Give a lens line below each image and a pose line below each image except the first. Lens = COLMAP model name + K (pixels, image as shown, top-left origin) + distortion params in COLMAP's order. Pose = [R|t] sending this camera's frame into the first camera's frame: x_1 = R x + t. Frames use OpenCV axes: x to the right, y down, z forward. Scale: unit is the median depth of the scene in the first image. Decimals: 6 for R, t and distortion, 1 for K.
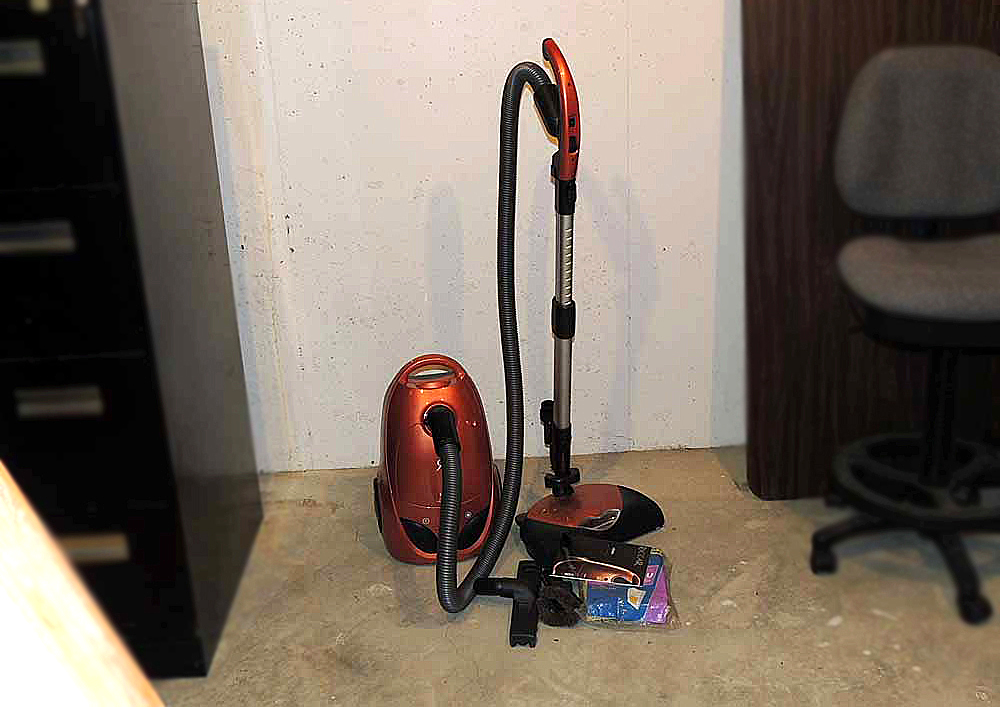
lens RADIAL K [[1051.2, 0, 500.4], [0, 1051.2, 353.7], [0, 0, 1]] dist [-0.007521, 0.000000]
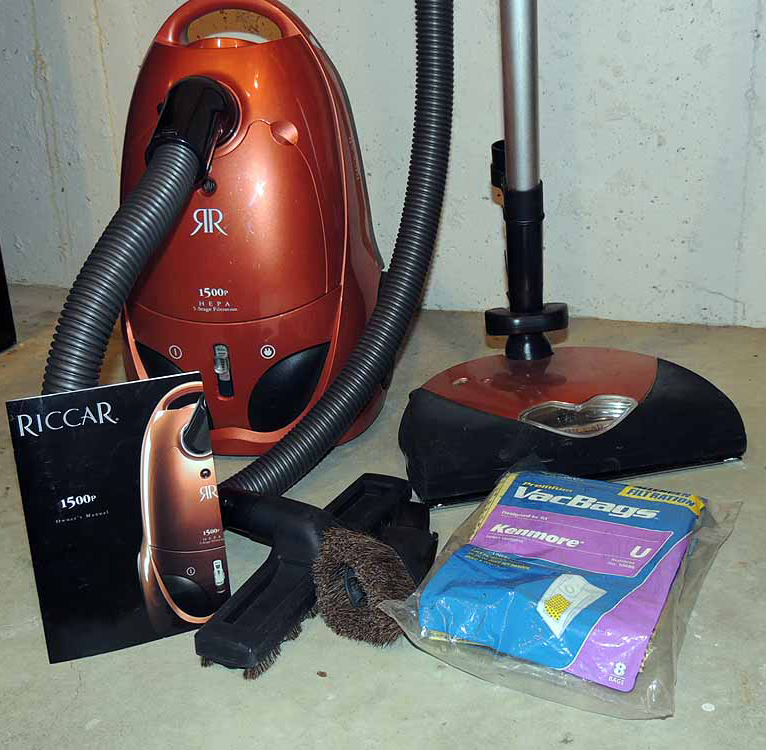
lens RADIAL K [[1049.5, 0, 383.1], [0, 1049.5, 375.1], [0, 0, 1]] dist [0.097636, 0.000000]
pose [[0.943910, 0.125466, -0.305439, 0.149420], [-0.107094, 0.991321, 0.076250, 0.117125], [0.312354, -0.039263, 0.949154, 0.557611]]
